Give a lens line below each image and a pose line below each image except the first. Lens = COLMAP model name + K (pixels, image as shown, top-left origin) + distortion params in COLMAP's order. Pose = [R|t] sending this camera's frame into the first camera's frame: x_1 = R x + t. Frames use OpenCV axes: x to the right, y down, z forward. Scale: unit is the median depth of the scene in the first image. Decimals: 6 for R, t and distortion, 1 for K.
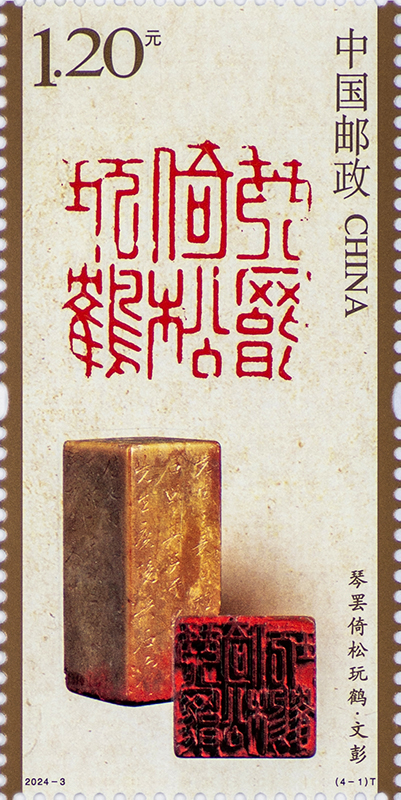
lens RADIAL K [[3432.6, 0, 198.7], [0, 3432.6, 405.5], [0, 0, 1]] dist [1.893139, 0.000000]
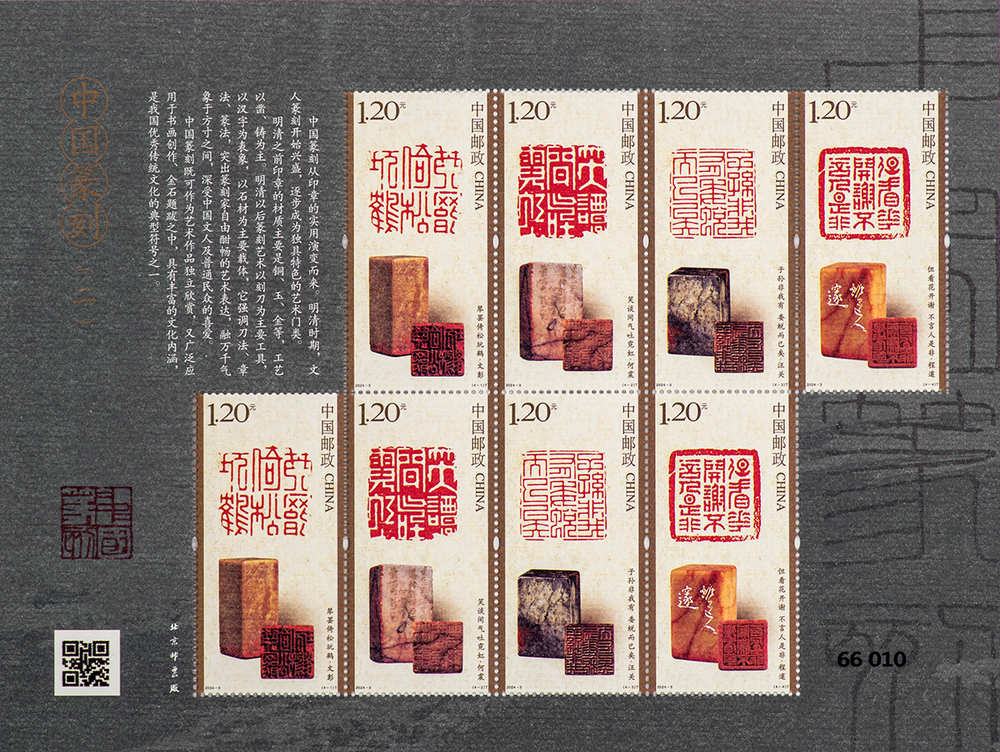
lens RADIAL K [[4532.4, 0, 500.1], [0, 4532.4, 375.2], [0, 0, 1]] dist [-0.081195, 0.000000]
pose [[0.999855, -0.001918, 0.016921, 0.002435], [0.001446, 0.999610, 0.027895, 0.004130], [-0.016968, -0.027866, 0.999468, -2.475737]]
